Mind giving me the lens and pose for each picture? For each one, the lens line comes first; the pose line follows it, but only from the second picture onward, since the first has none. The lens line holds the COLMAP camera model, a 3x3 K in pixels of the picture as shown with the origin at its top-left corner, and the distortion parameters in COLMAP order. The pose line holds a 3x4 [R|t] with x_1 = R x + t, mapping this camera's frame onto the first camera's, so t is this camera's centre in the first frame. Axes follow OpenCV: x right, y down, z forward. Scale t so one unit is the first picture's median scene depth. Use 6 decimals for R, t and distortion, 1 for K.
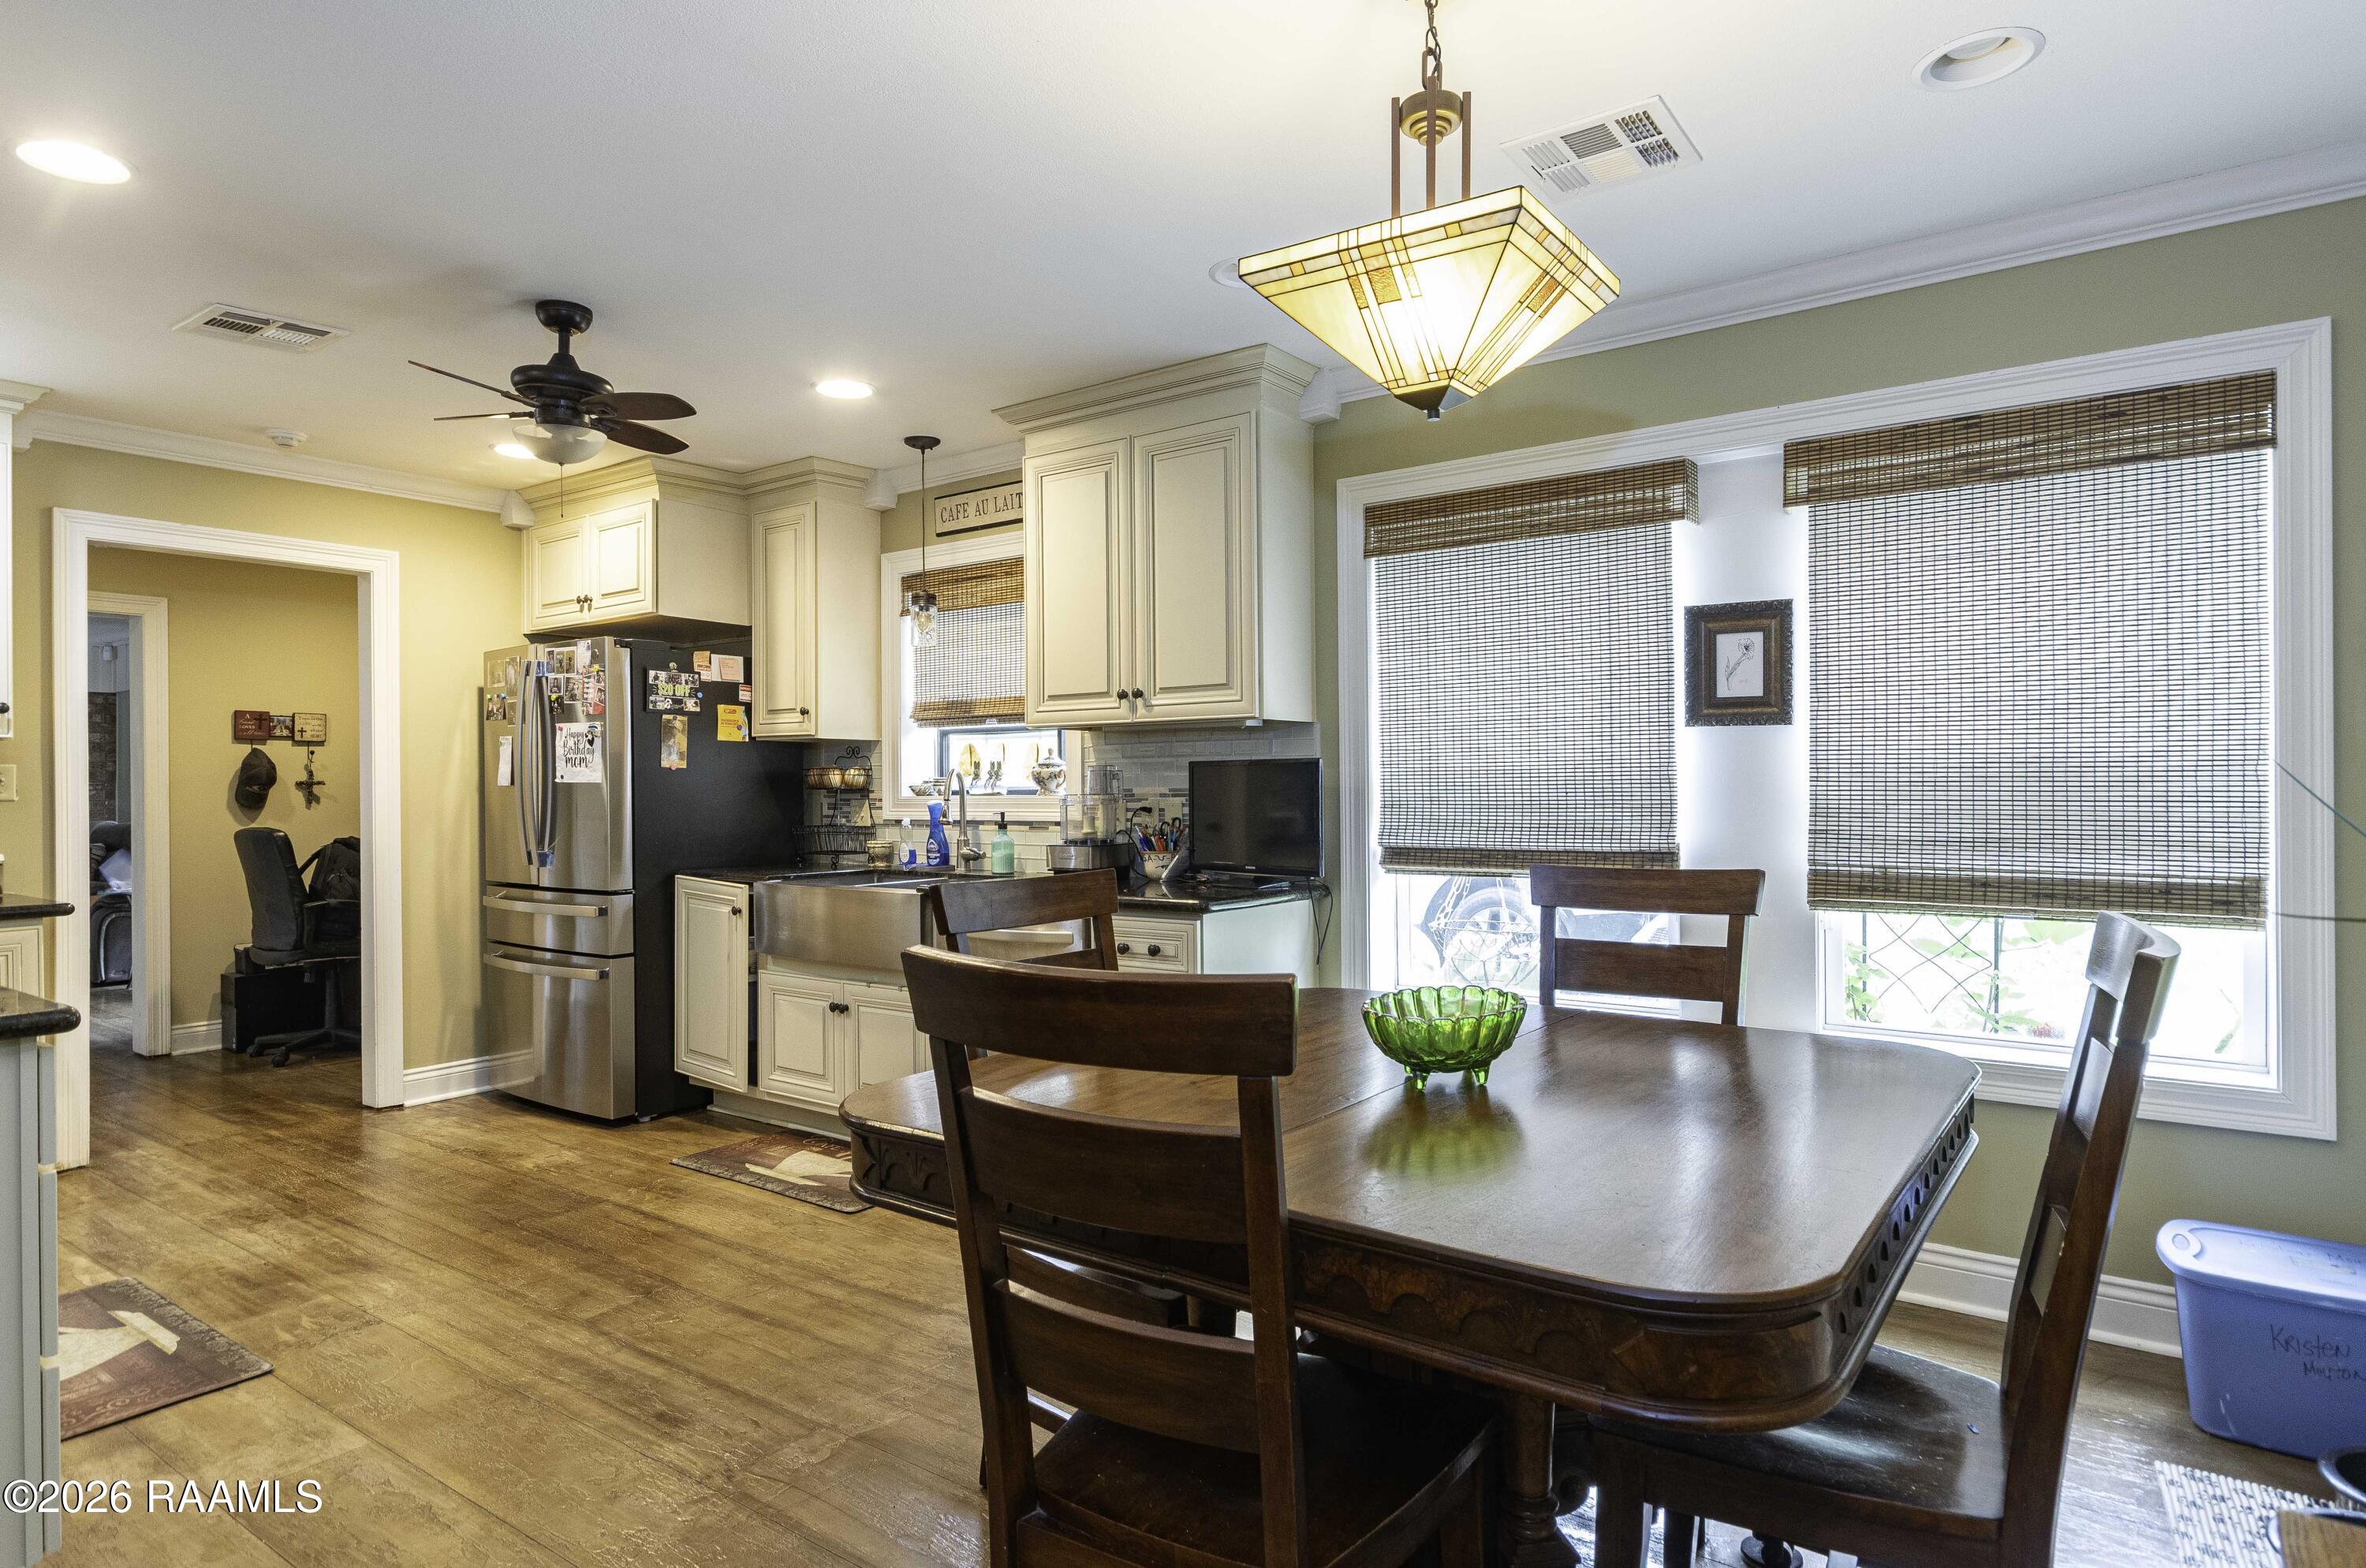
lens RADIAL K [[1311.7, 0, 1191.6], [0, 1311.7, 782.9], [0, 0, 1]] dist [0.022384, -0.014892]
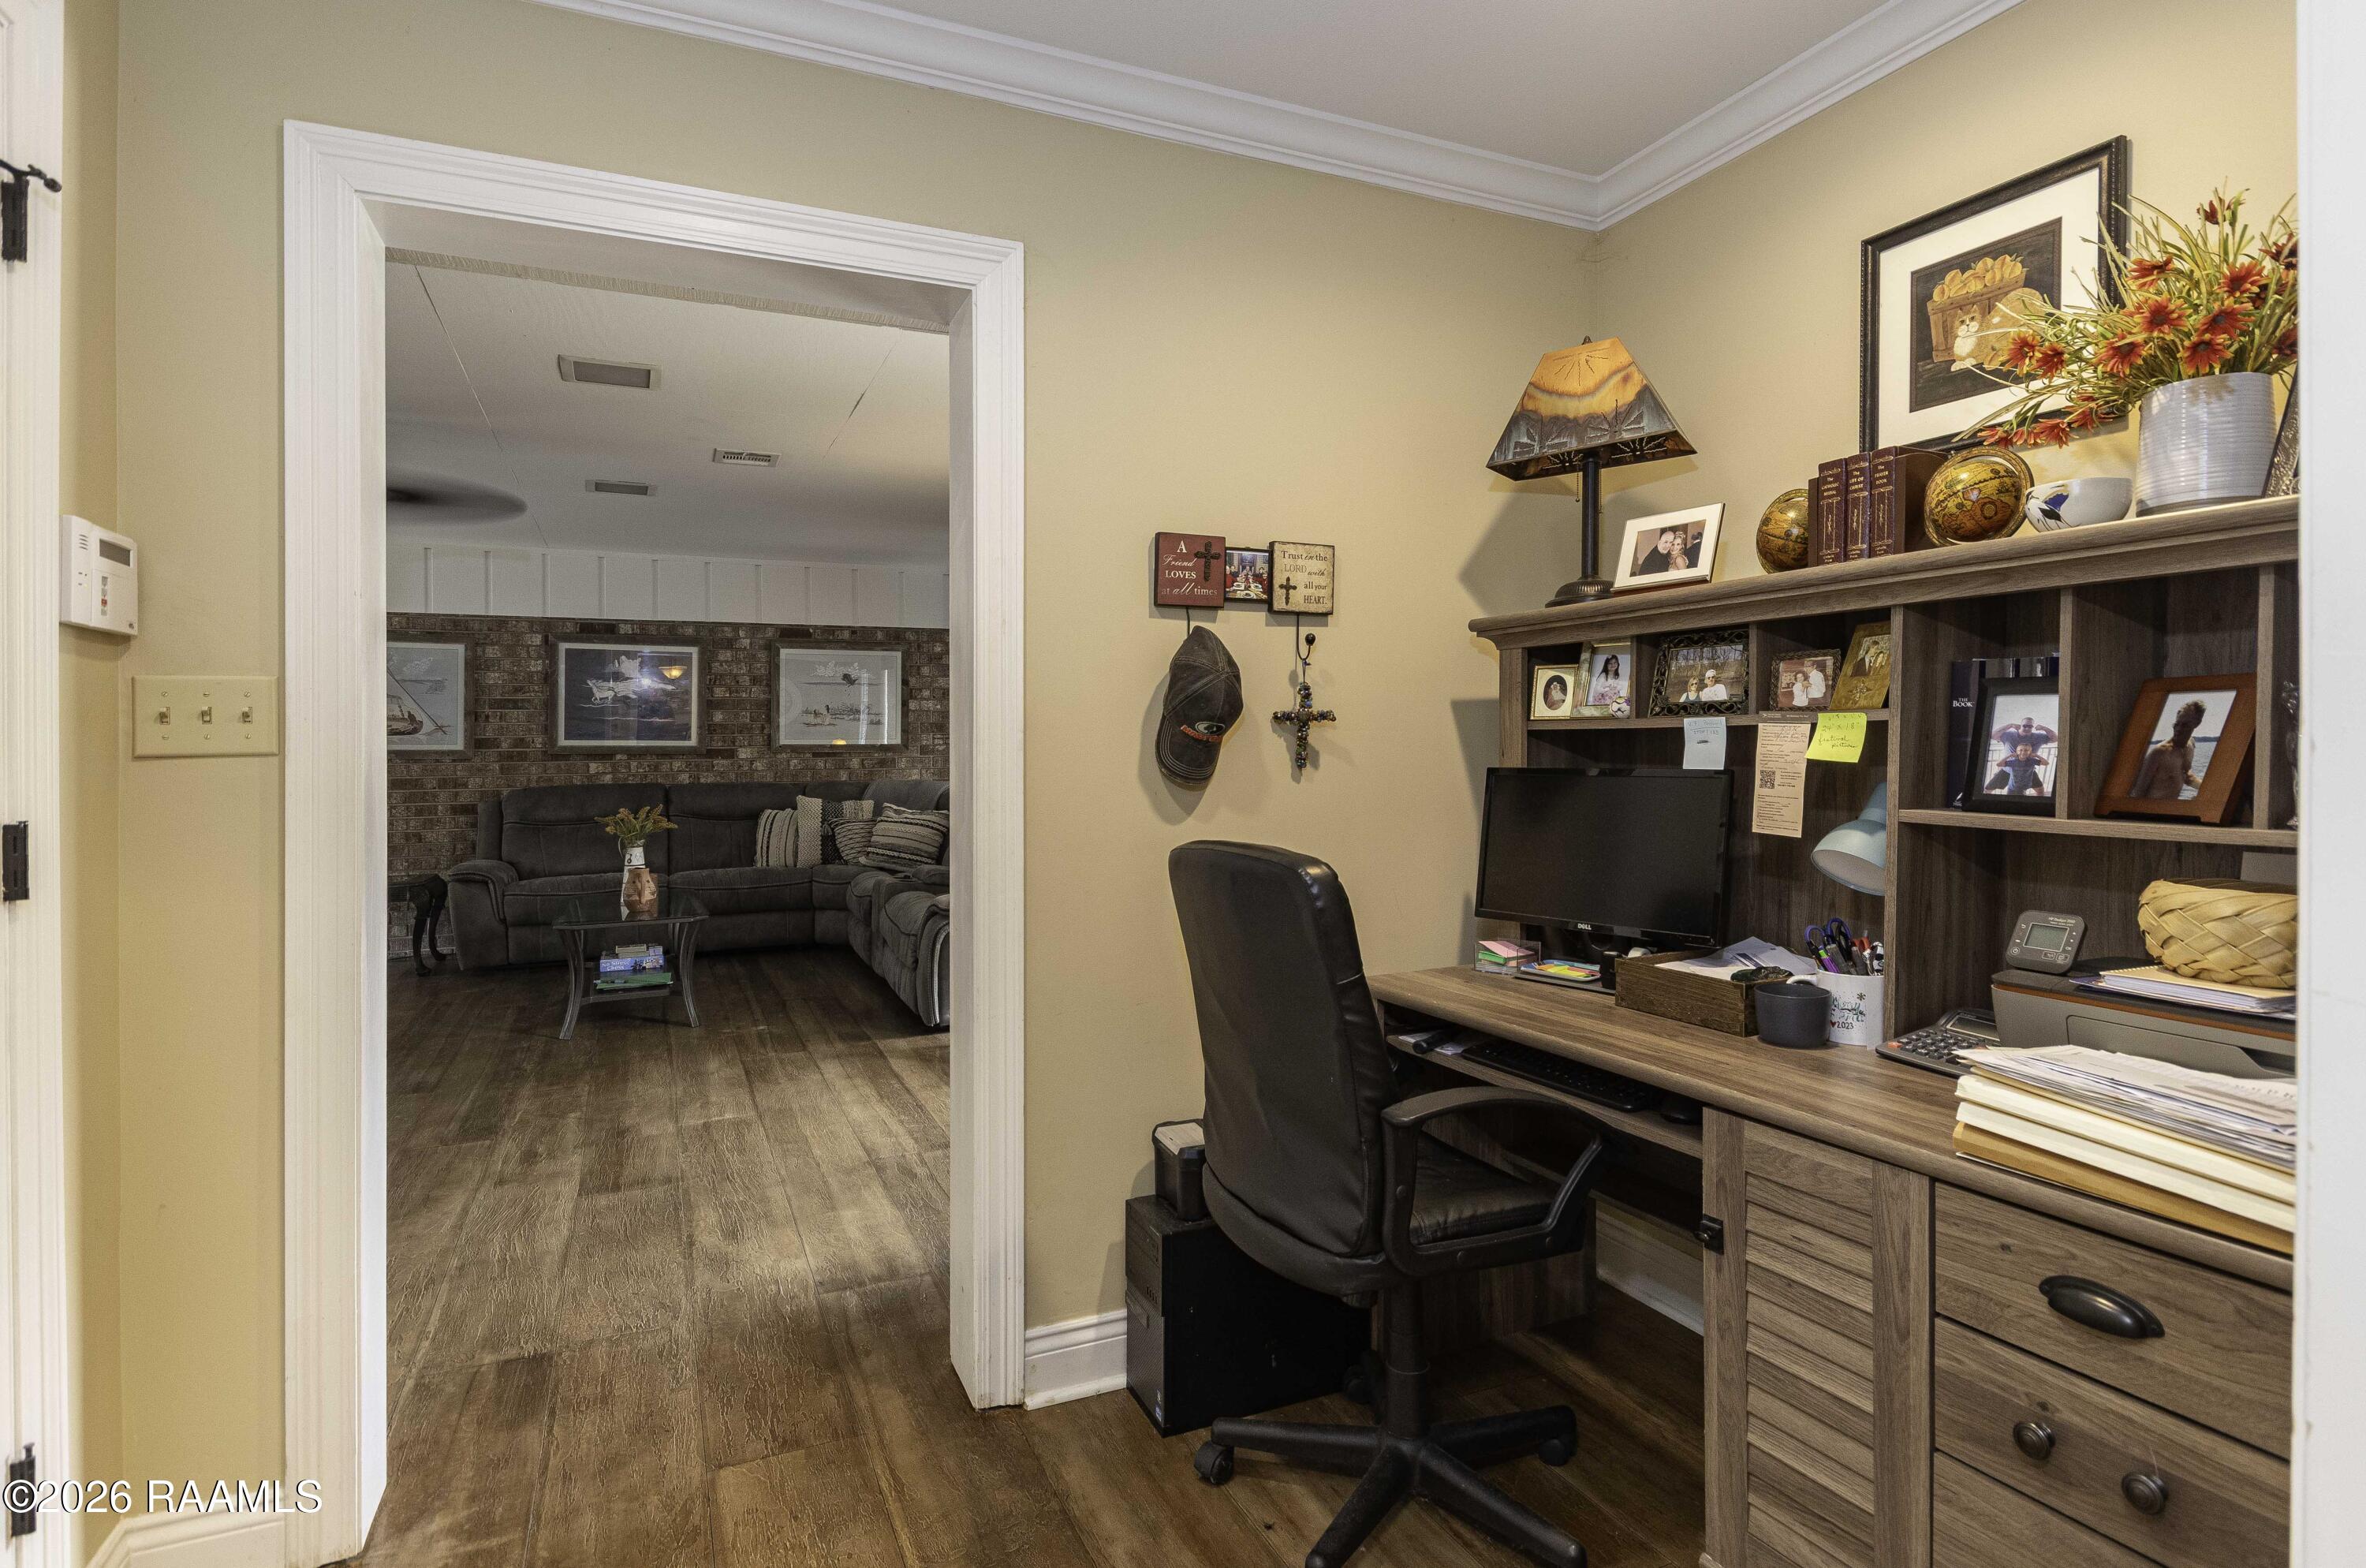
lens RADIAL K [[1169.6, 0, 1171.9], [0, 1169.6, 750.1], [0, 0, 1]] dist [-0.000433, -0.000084]
pose [[0.867344, 0.001209, -0.497708, -0.711367], [0.002089, 0.999979, 0.006070, 0.010676], [0.497706, -0.006304, 0.867323, 0.911134]]
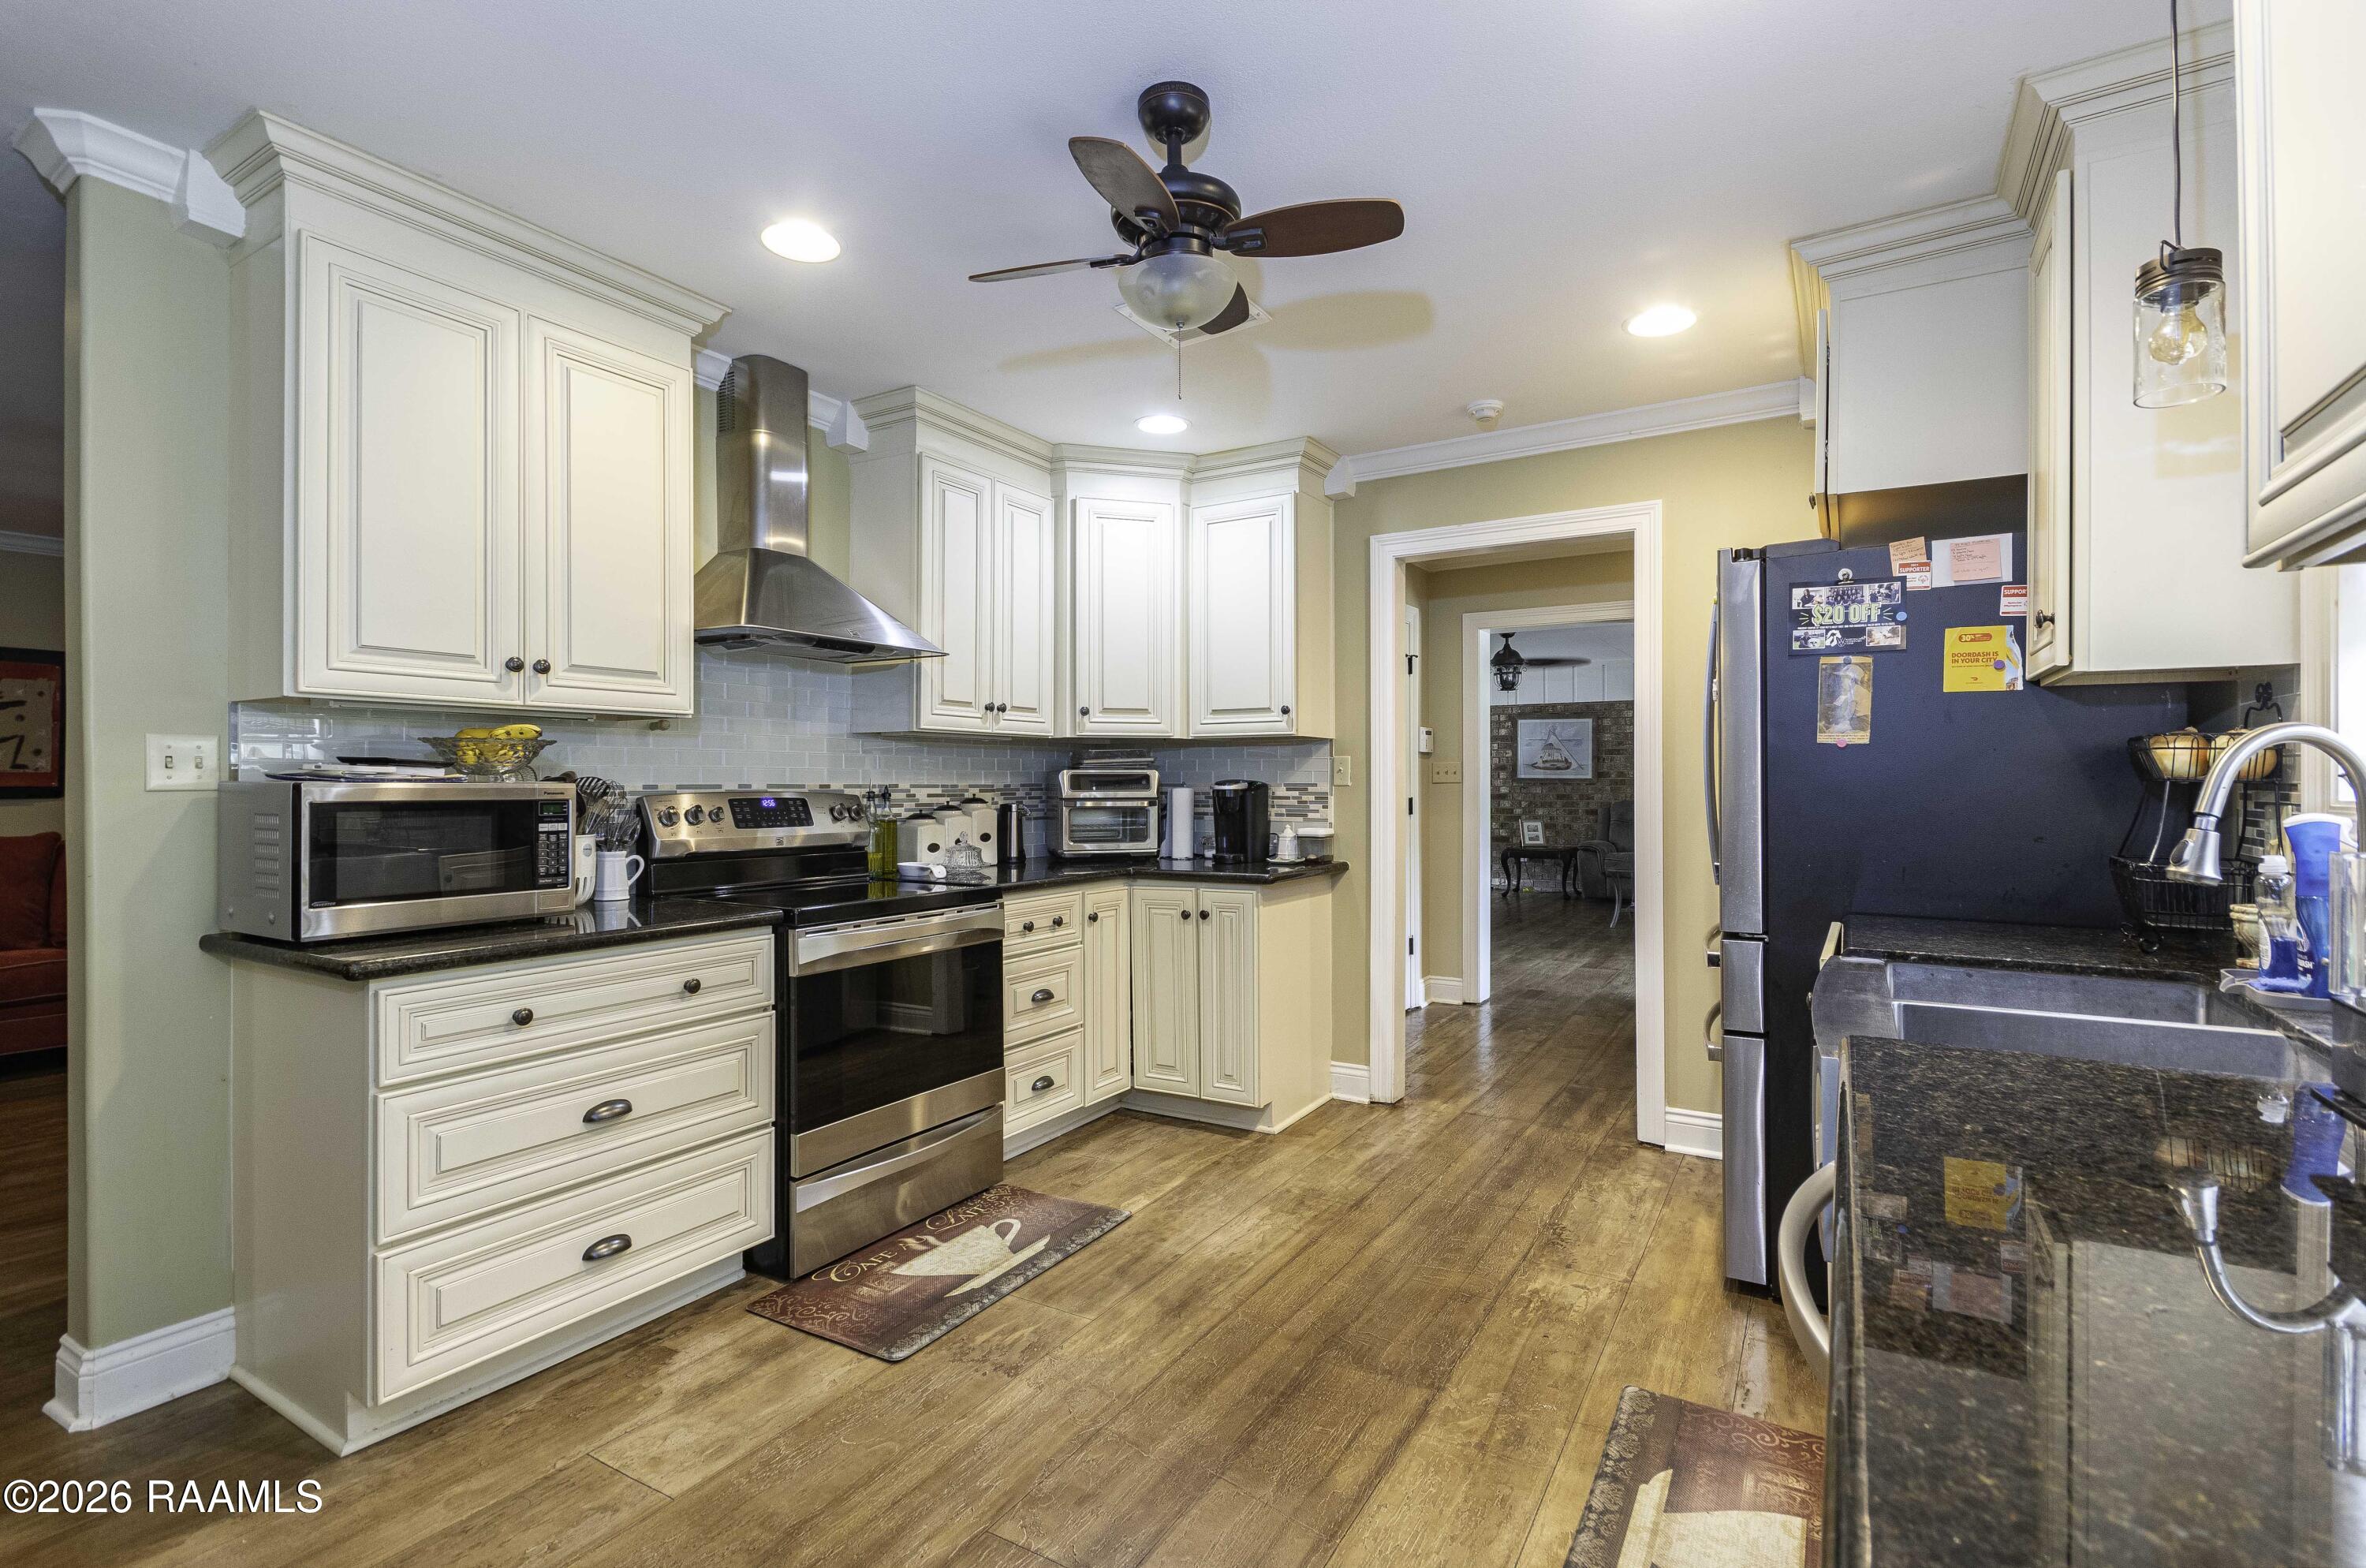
lens RADIAL K [[1084.7, 0, 1199.4], [0, 1084.7, 778.9], [0, 0, 1]] dist [-0.000419, -0.000223]
pose [[0.082975, 0.006031, -0.996533, 0.079572], [0.003792, 0.999973, 0.006367, 0.000439], [0.996544, -0.004307, 0.082950, 0.684618]]
